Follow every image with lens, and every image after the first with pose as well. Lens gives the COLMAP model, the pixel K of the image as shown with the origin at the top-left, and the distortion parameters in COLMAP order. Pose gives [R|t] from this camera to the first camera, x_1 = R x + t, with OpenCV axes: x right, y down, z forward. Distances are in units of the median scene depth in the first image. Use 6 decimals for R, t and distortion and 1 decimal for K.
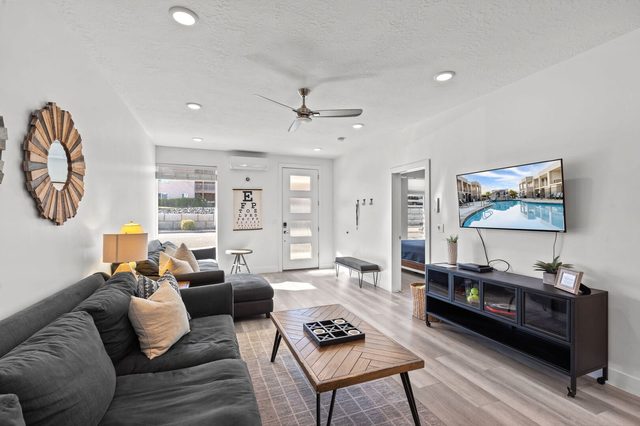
lens RADIAL K [[291.1, 0, 323.8], [0, 291.1, 210.7], [0, 0, 1]] dist [-0.003923, 0.001238]
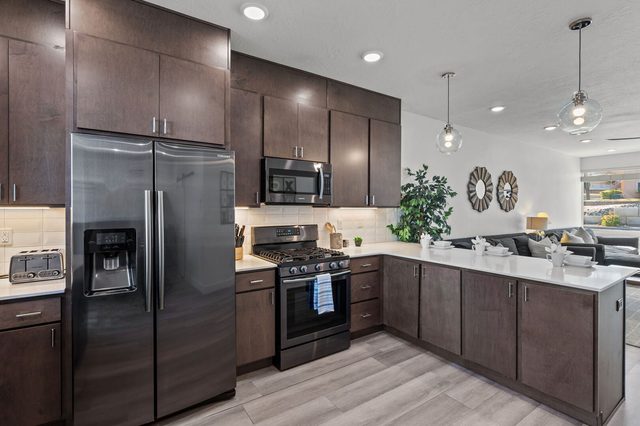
lens RADIAL K [[319.1, 0, 324.2], [0, 319.1, 203.5], [0, 0, 1]] dist [-0.001942, 0.000475]
pose [[0.232721, -0.004278, -0.972534, 0.868800], [0.004793, 0.999983, -0.003251, -0.016074], [0.972532, -0.003905, 0.232738, -0.752319]]
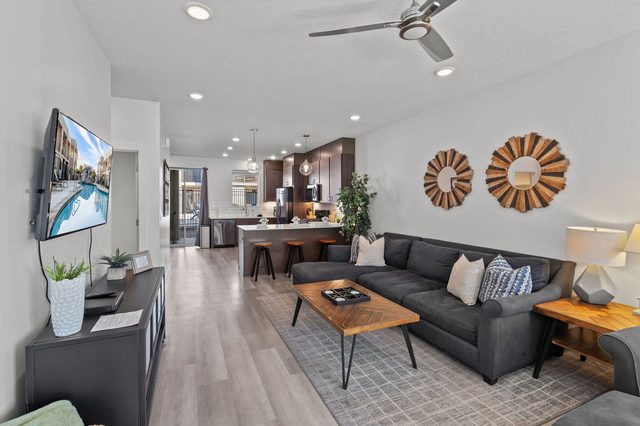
lens RADIAL K [[291.1, 0, 316.5], [0, 291.1, 204.0], [0, 0, 1]] dist [-0.003923, 0.001238]
pose [[-0.999658, -0.004150, -0.025820, 0.106202], [-0.004156, 0.999991, 0.000176, 0.005384], [0.025819, 0.000283, -0.999667, 1.261950]]
